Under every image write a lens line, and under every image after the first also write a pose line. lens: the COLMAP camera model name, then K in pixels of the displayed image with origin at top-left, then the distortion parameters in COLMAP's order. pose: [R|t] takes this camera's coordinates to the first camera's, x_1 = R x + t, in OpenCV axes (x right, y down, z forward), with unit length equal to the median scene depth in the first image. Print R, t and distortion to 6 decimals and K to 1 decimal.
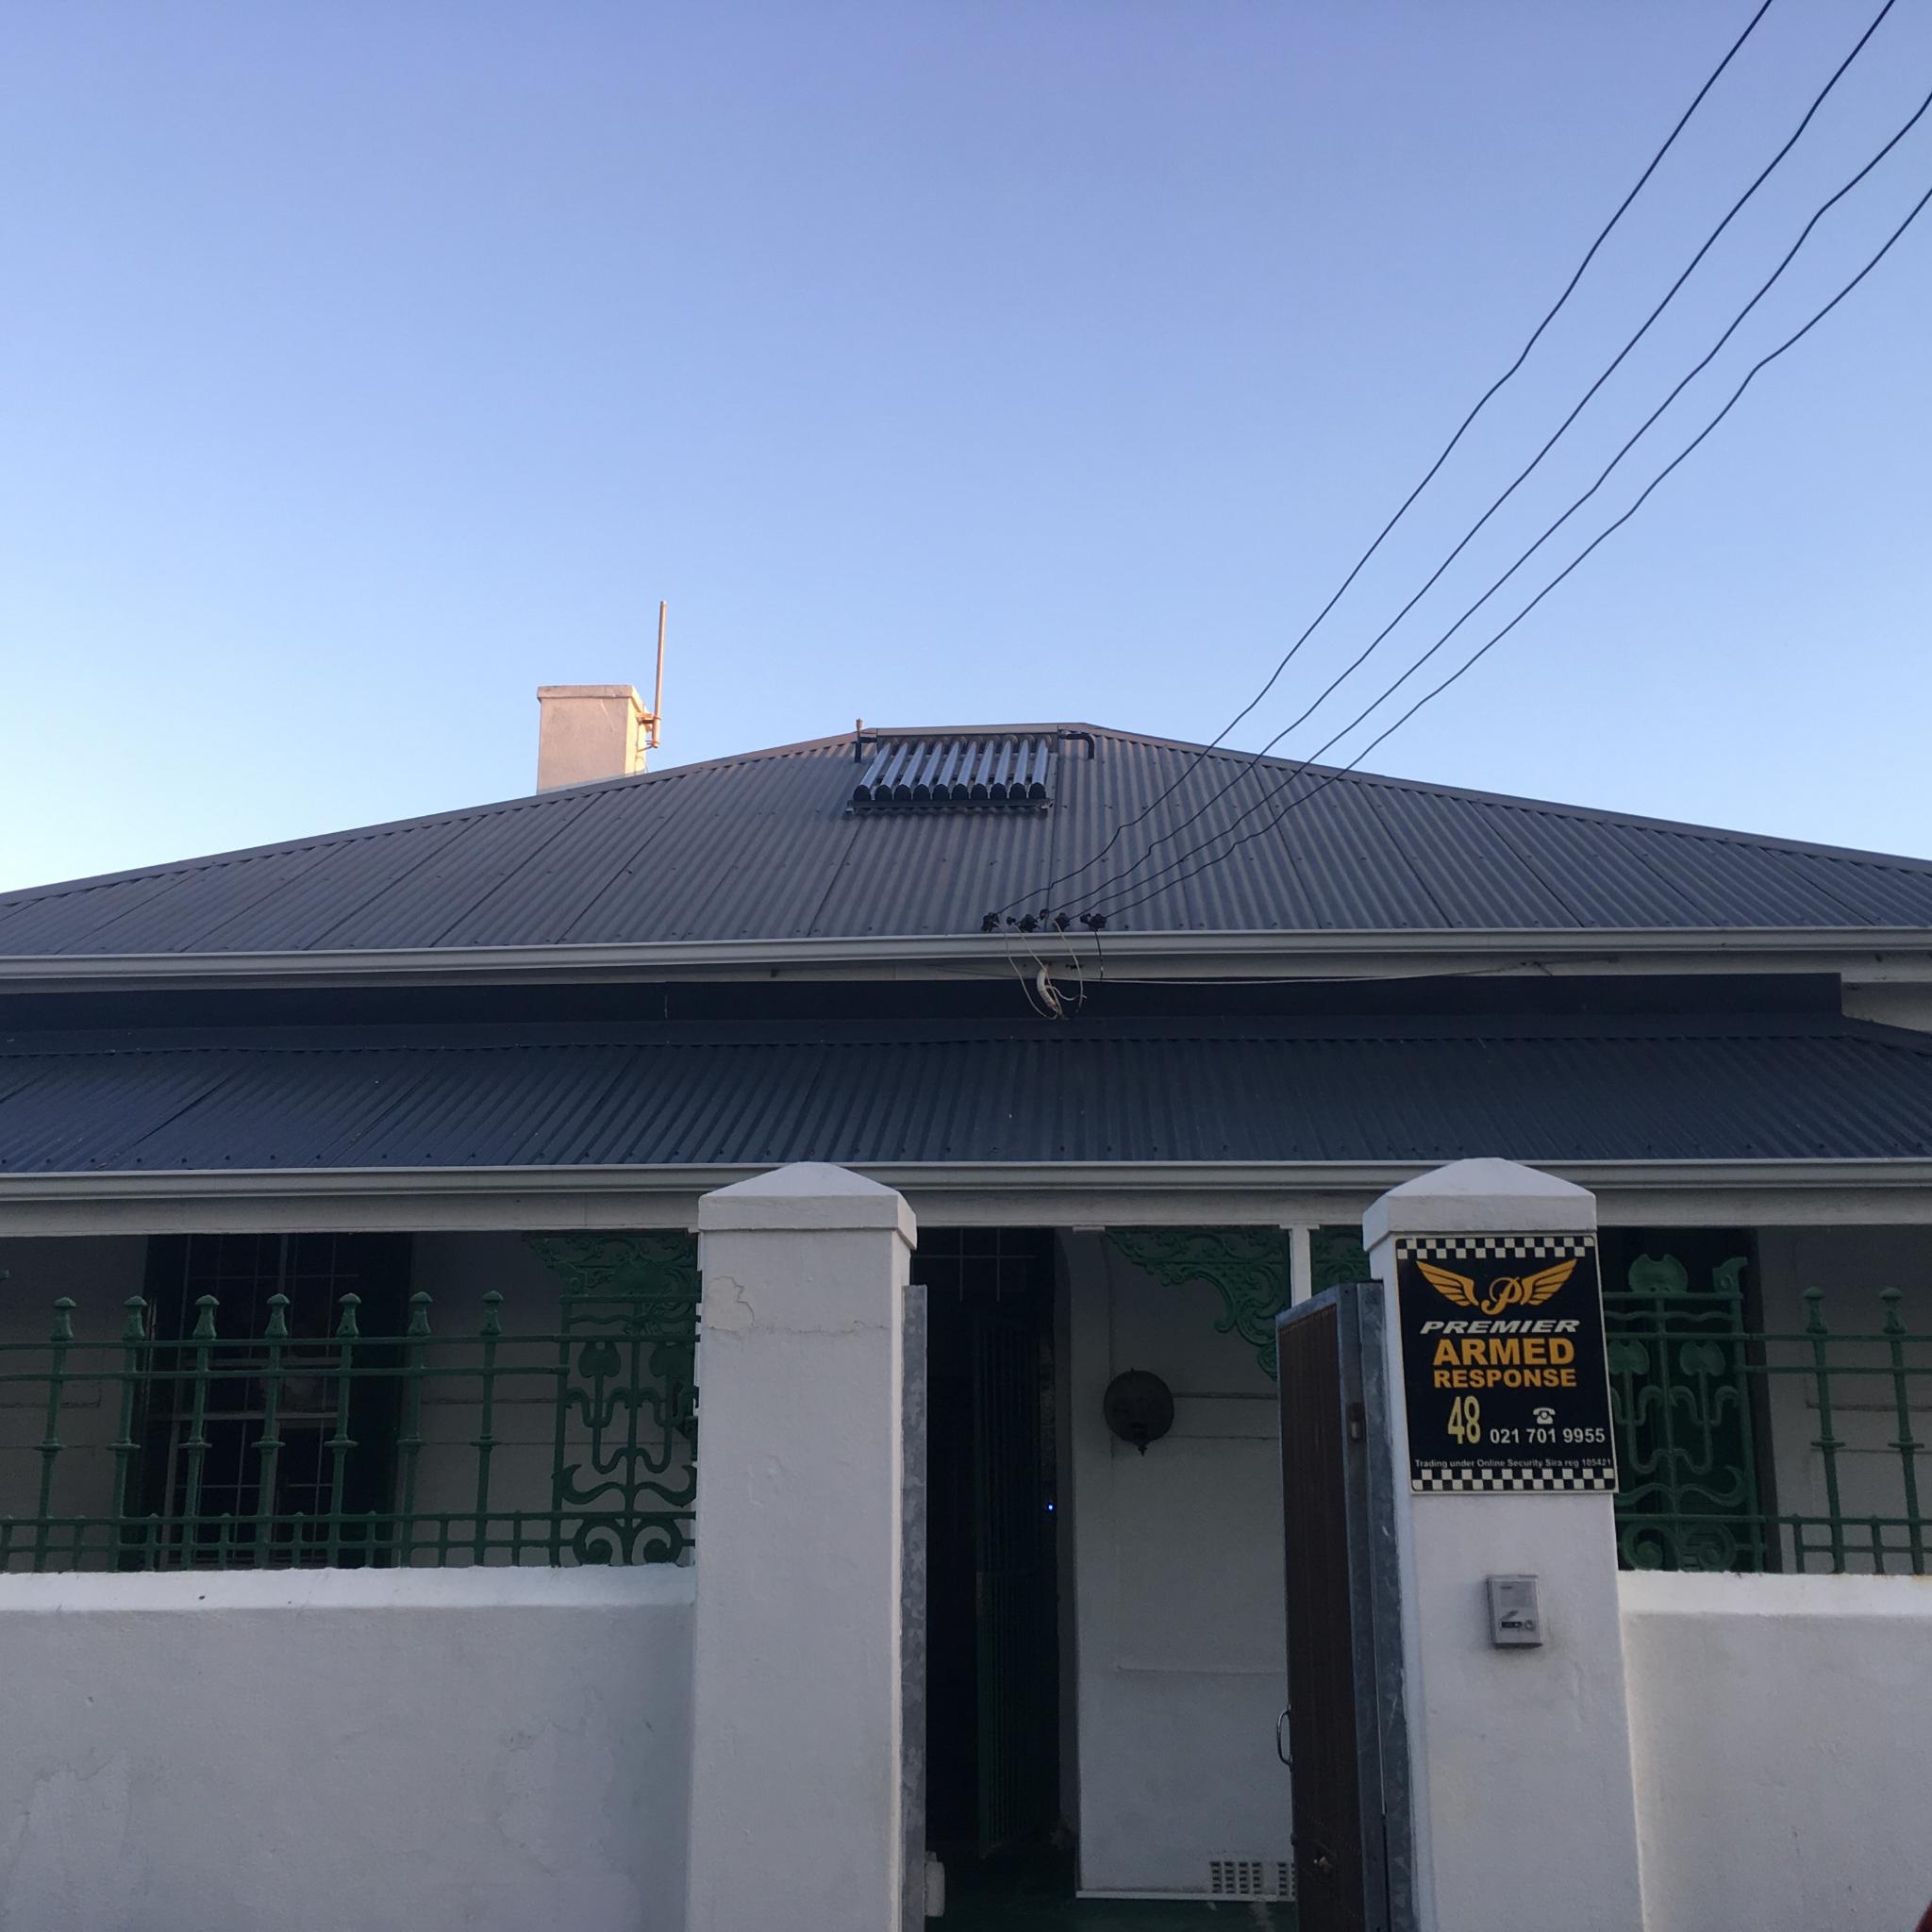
lens RADIAL K [[2192.5, 0, 967.5], [0, 2192.5, 961.6], [0, 0, 1]] dist [0.055231, 0.000000]
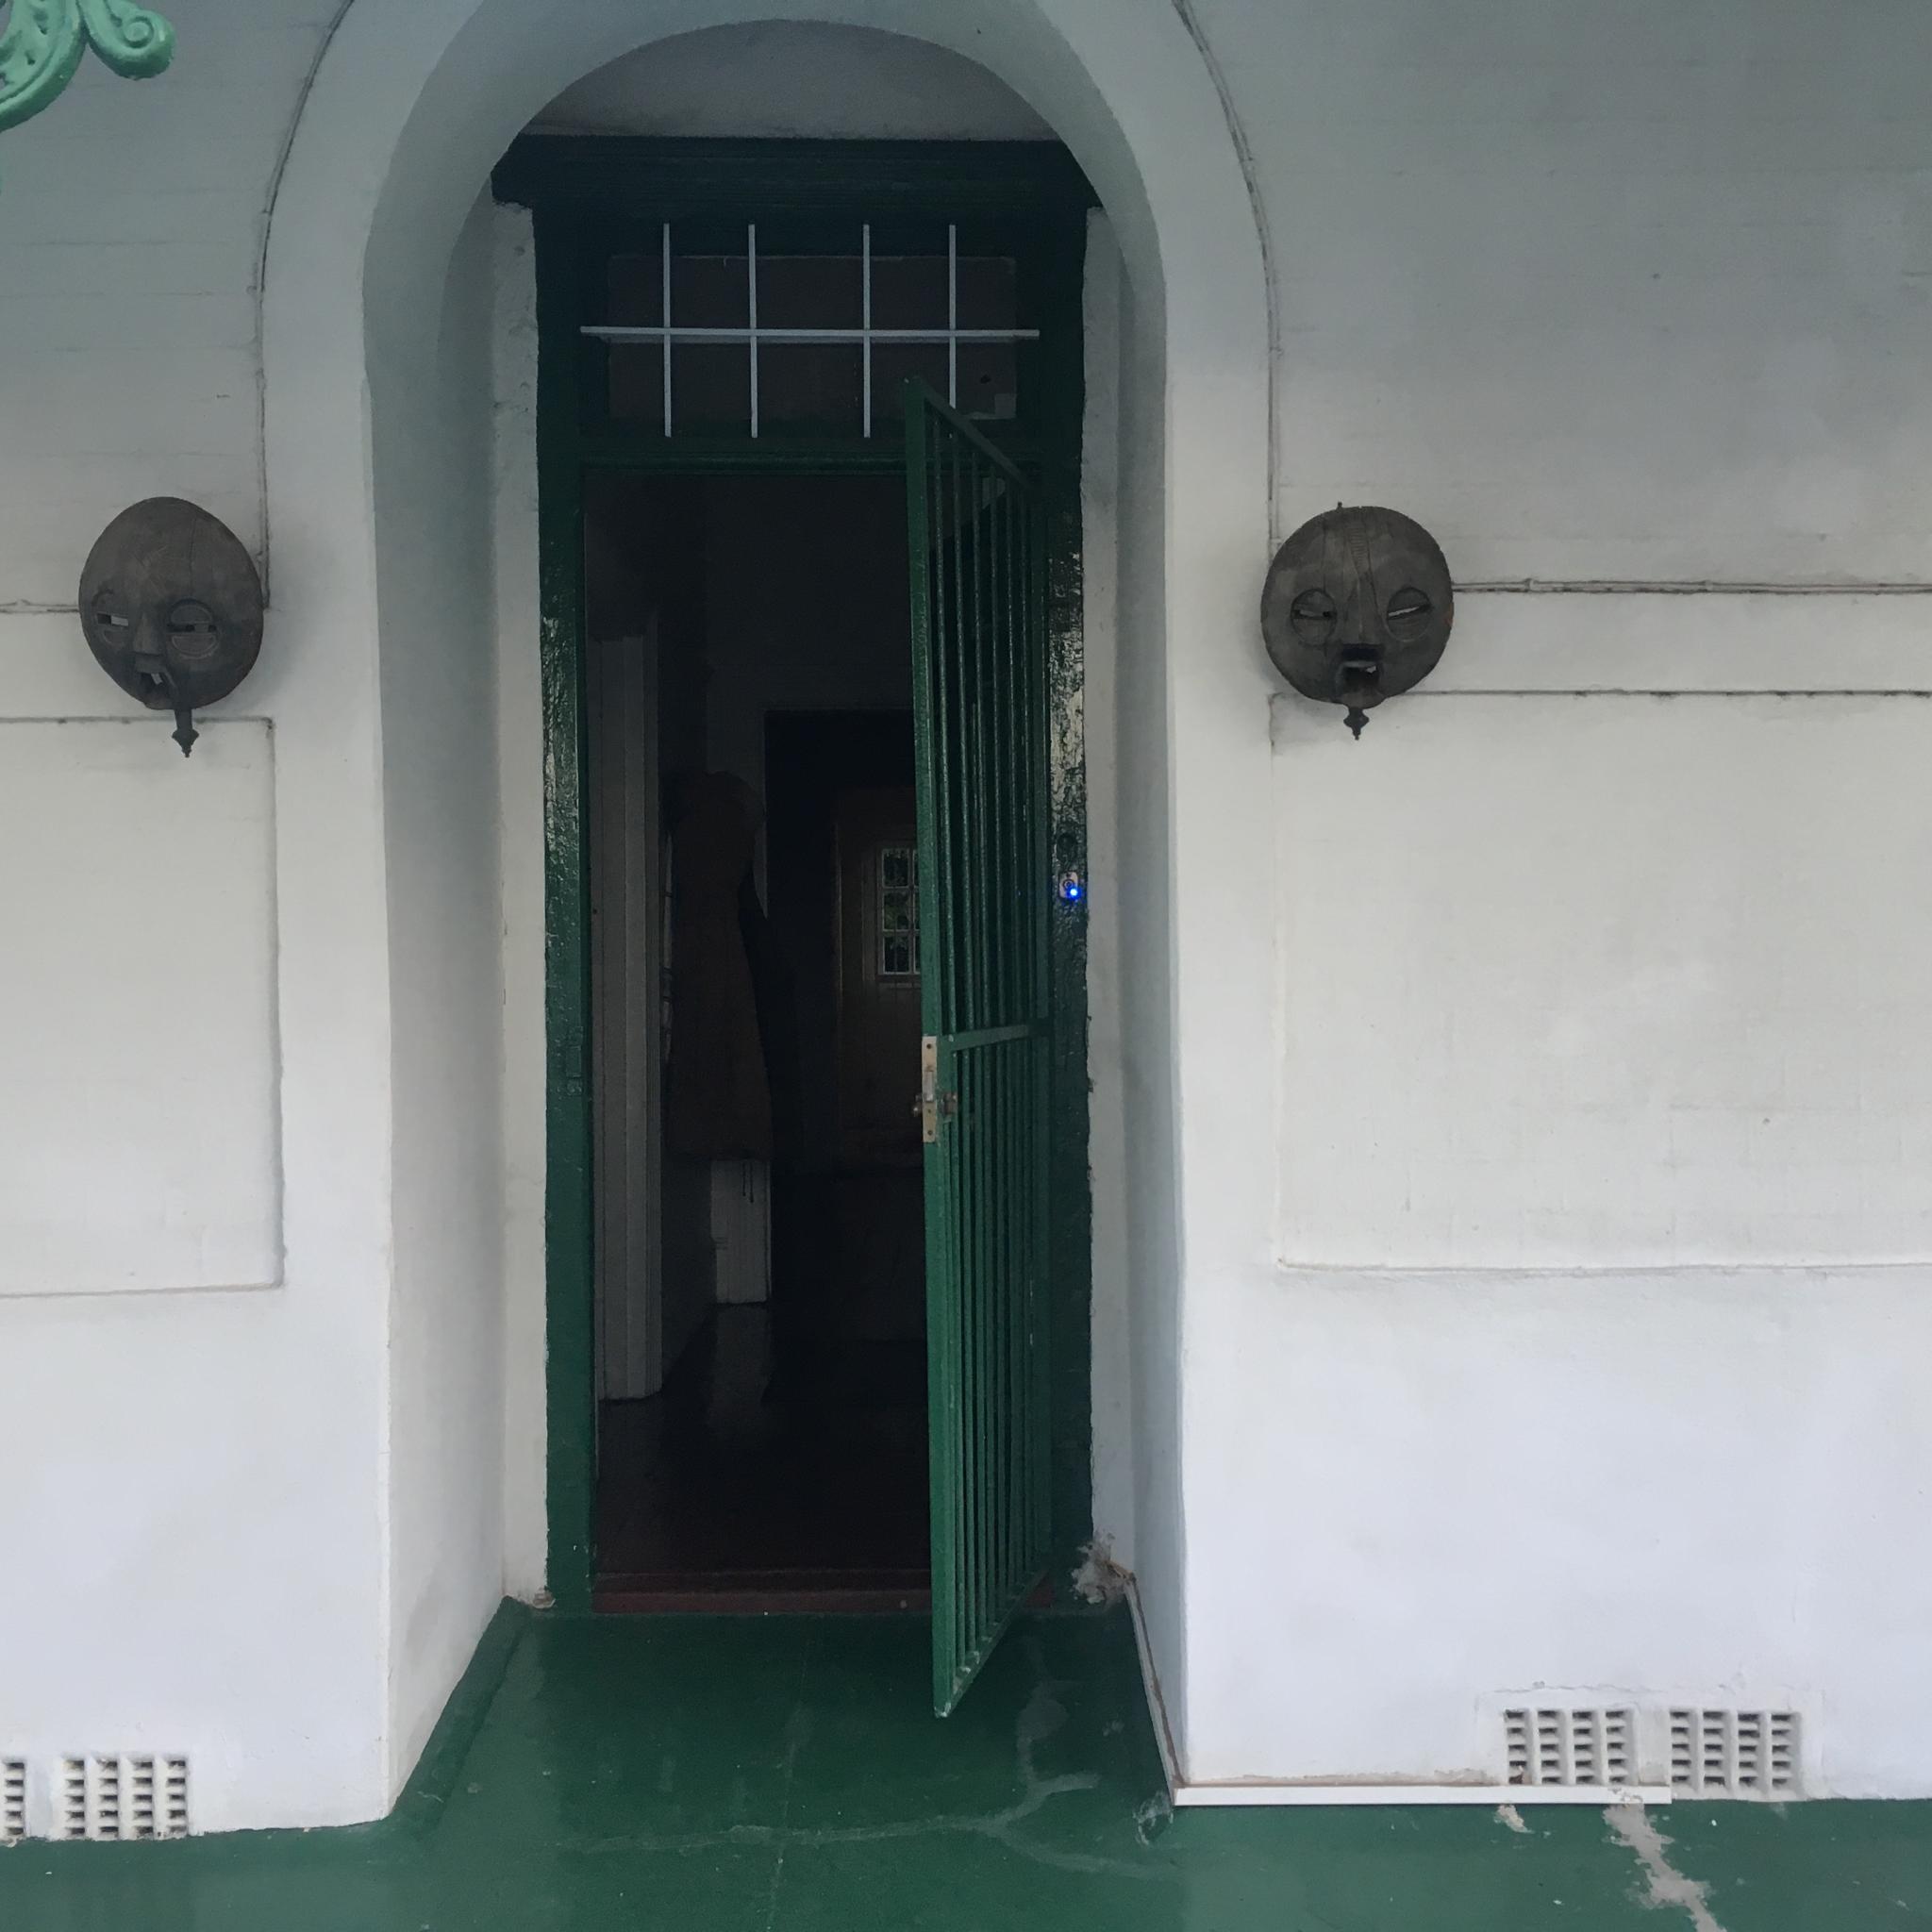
lens RADIAL K [[2192.5, 0, 966.8], [0, 2192.5, 968.7], [0, 0, 1]] dist [0.055231, 0.000000]
pose [[0.998419, -0.011152, 0.055090, -0.009172], [-0.002707, 0.969442, 0.245306, 0.176034], [-0.056142, -0.245067, 0.967879, 0.647147]]
